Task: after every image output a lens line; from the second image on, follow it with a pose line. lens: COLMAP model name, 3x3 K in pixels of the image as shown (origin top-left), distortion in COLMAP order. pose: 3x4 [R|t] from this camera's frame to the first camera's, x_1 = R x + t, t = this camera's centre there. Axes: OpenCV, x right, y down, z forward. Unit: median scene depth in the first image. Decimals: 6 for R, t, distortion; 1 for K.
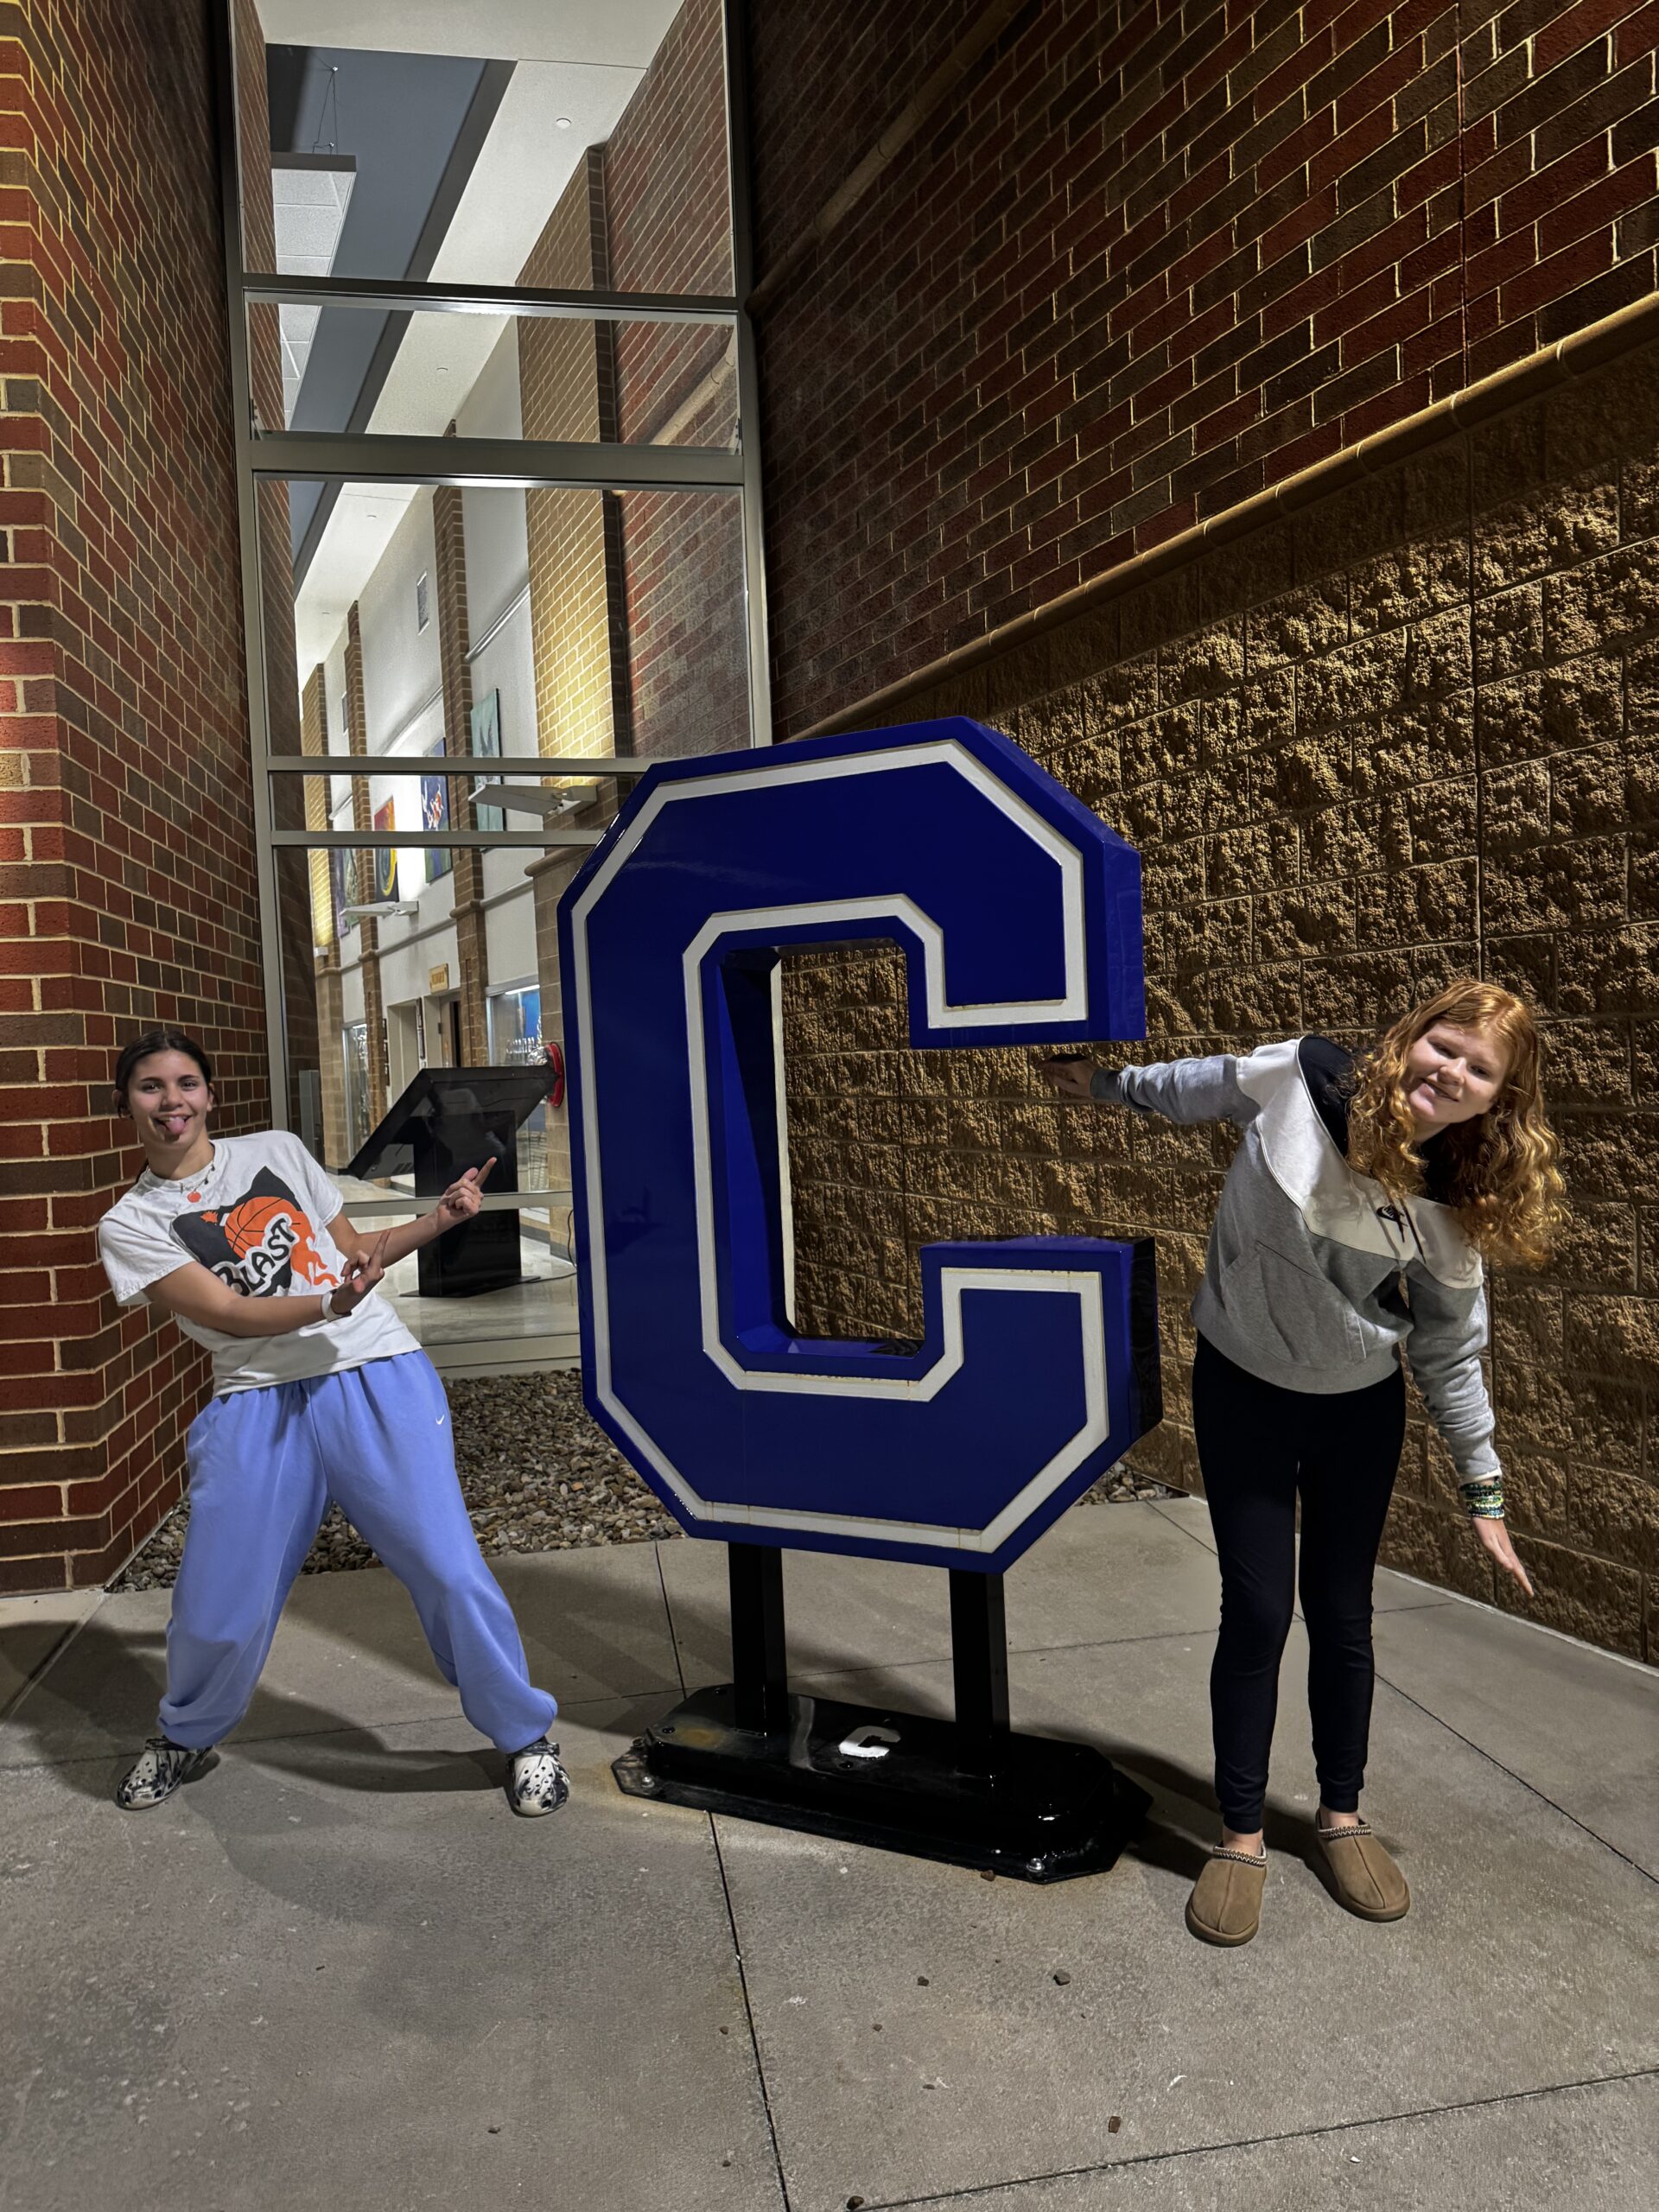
lens RADIAL K [[1568.2, 0, 815.7], [0, 1568.2, 1111.2], [0, 0, 1]] dist [0.060400, -0.053242]
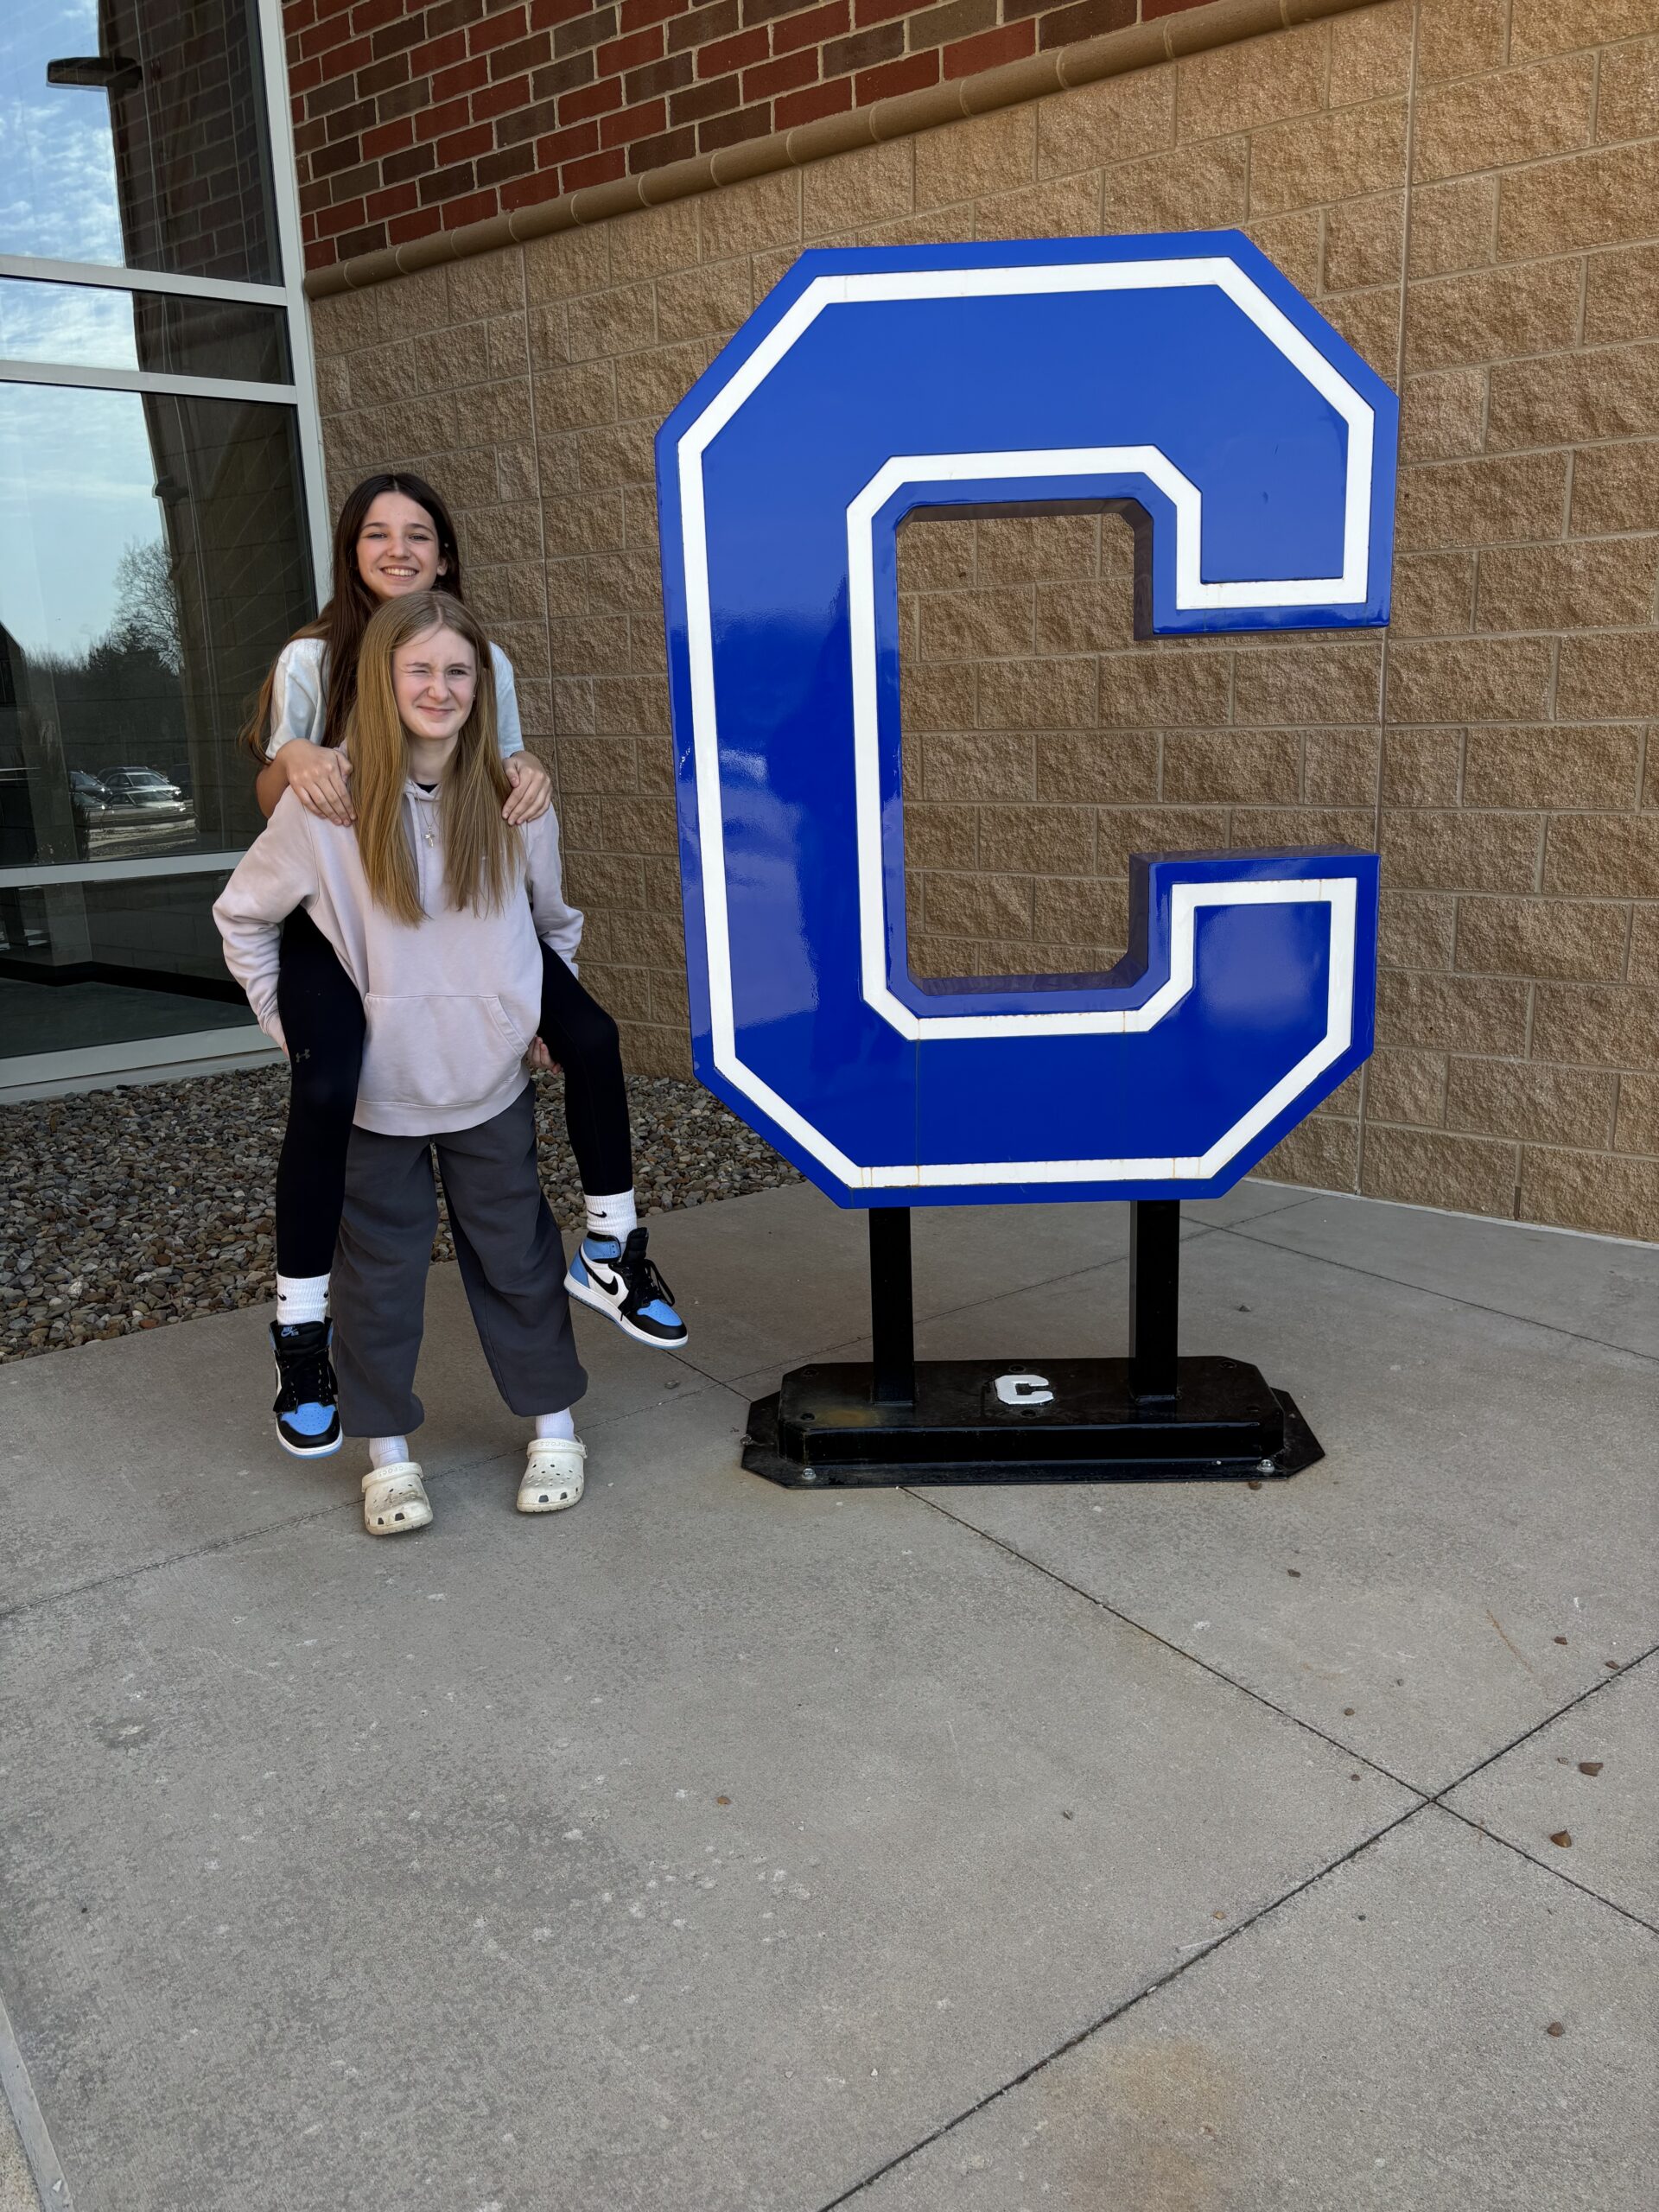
lens RADIAL K [[1679.4, 0, 826.5], [0, 1679.4, 1107.4], [0, 0, 1]] dist [0.052843, -0.059432]
pose [[0.892865, -0.093147, 0.440586, -0.441292], [0.009504, 0.982054, 0.188362, 0.033438], [-0.450224, -0.163995, 0.877727, 0.167939]]
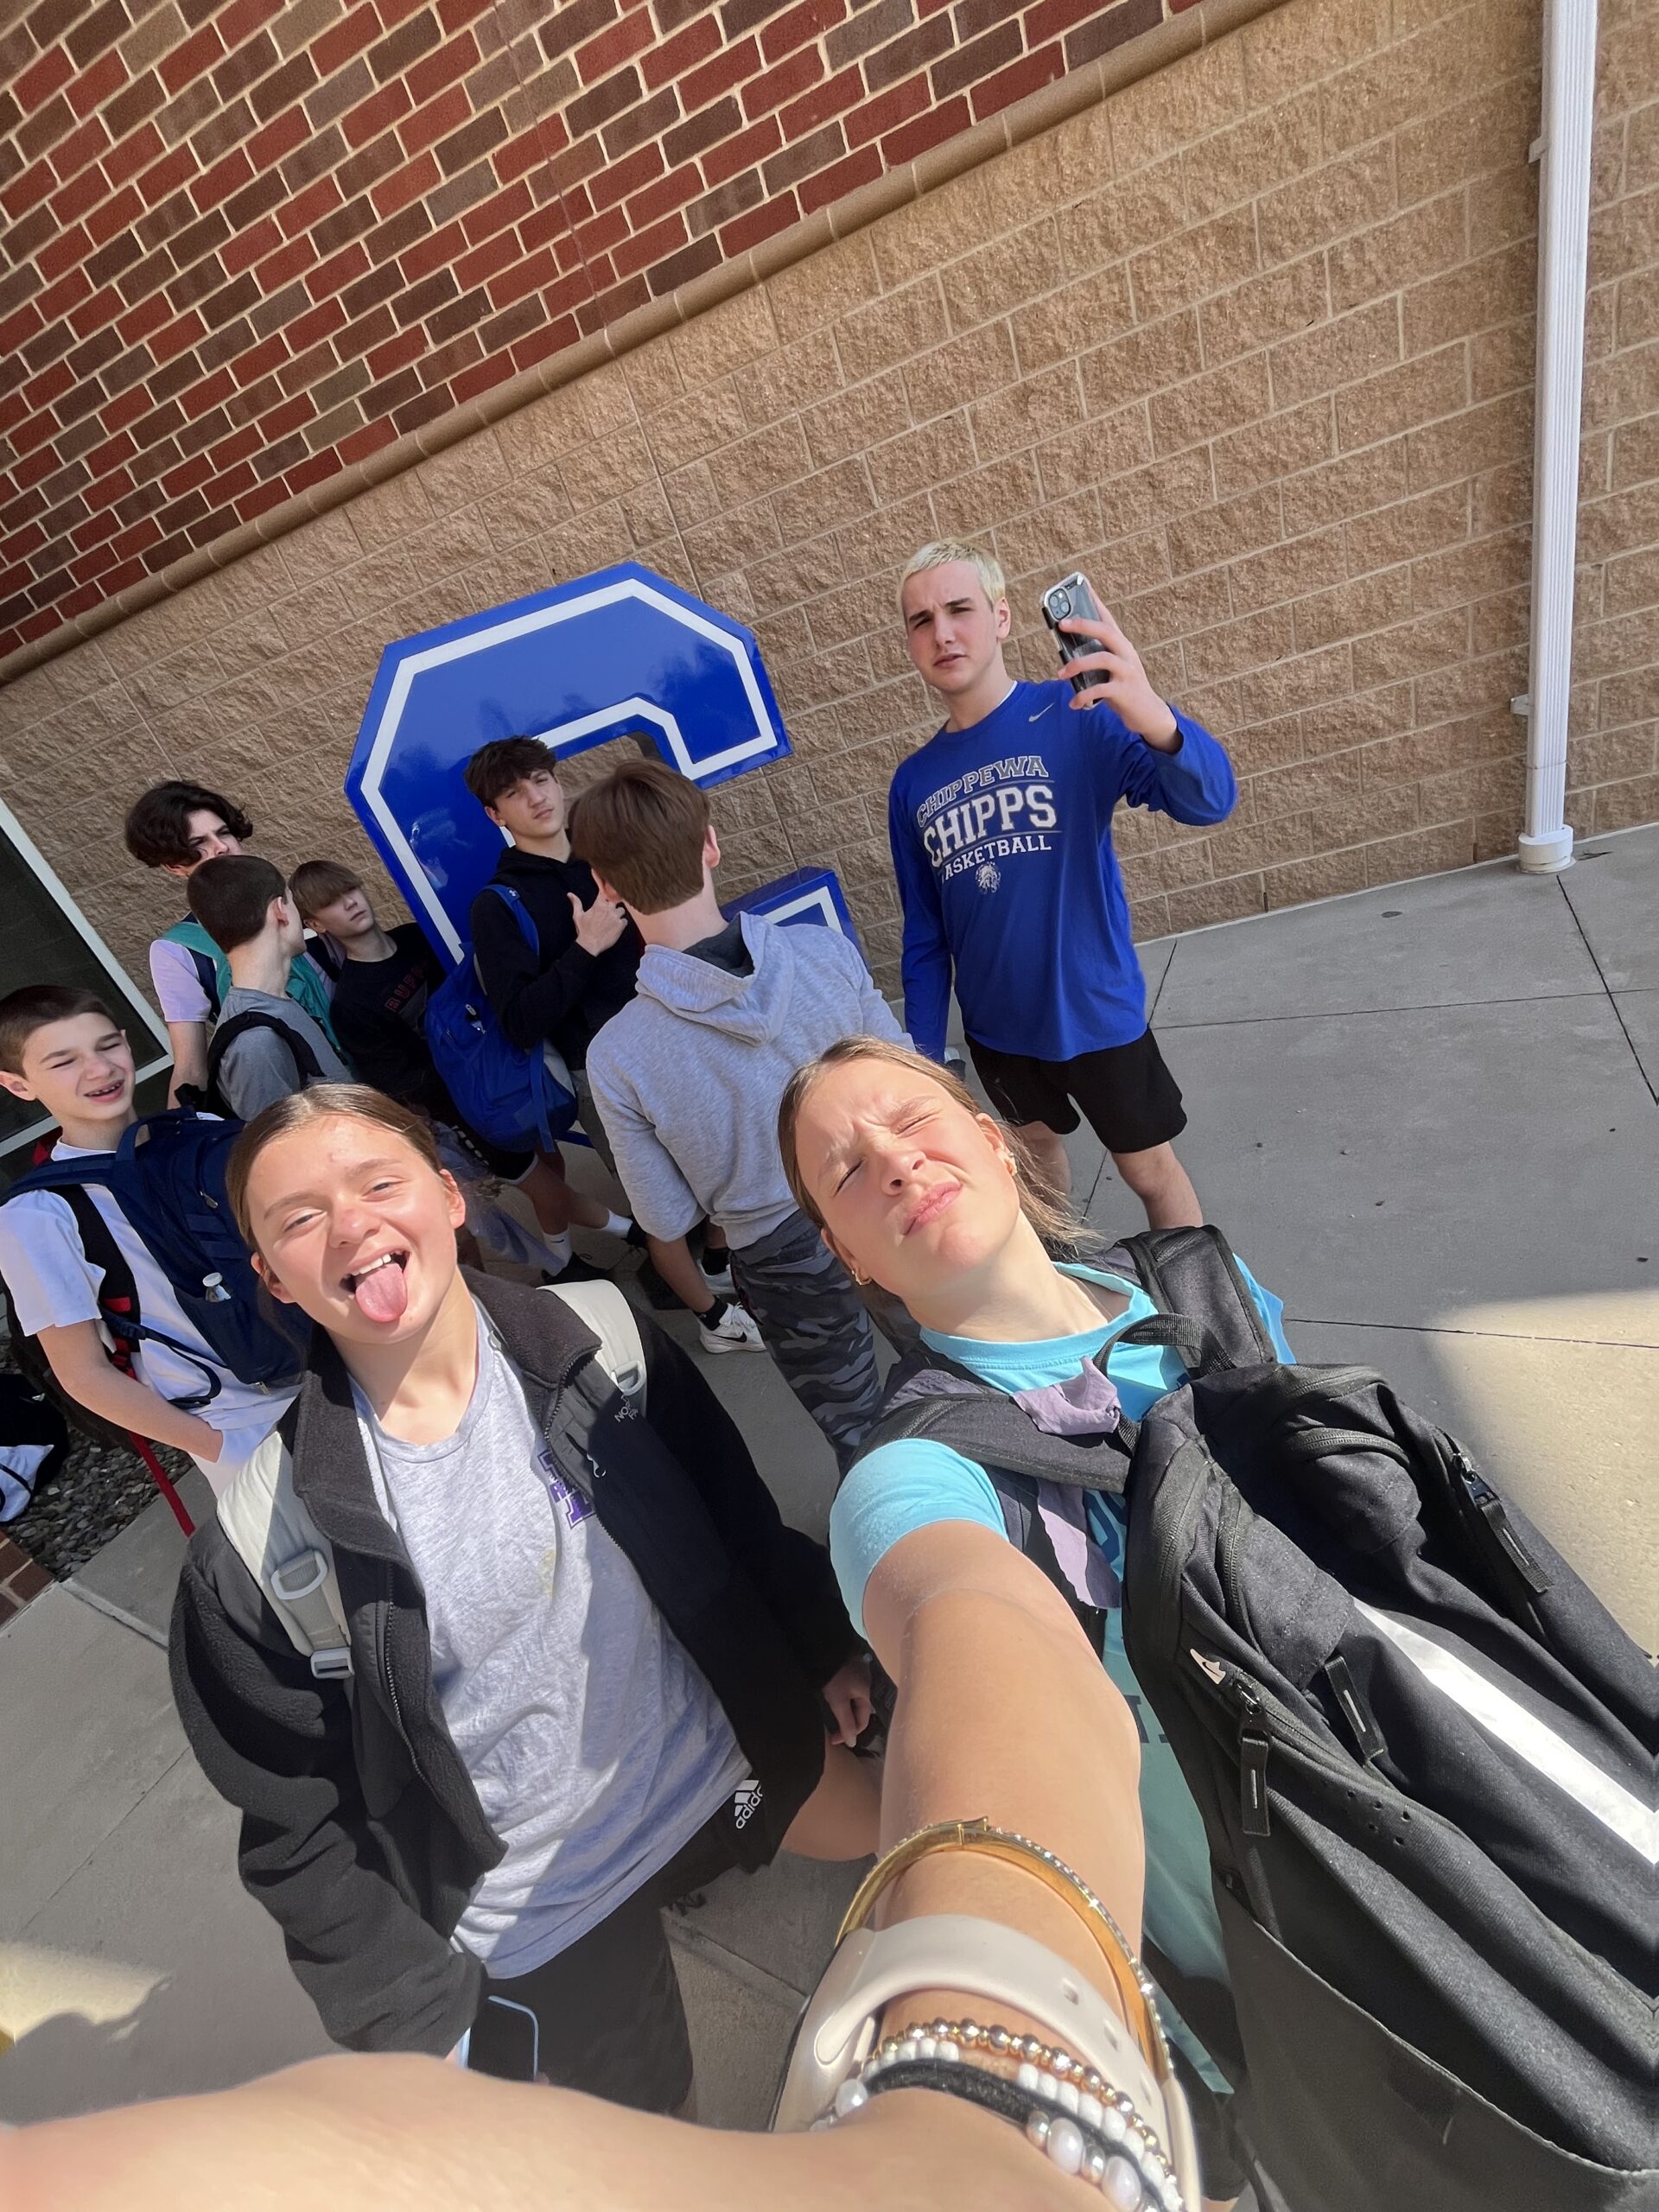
lens RADIAL K [[910.6, 0, 824.0], [0, 910.6, 1111.0], [0, 0, 1]] dist [-0.006233, 0.001373]
pose [[0.571690, -0.506554, 0.645425, -0.480418], [0.324953, 0.862117, 0.388792, -0.062931], [-0.753376, -0.012536, 0.657470, 0.241068]]
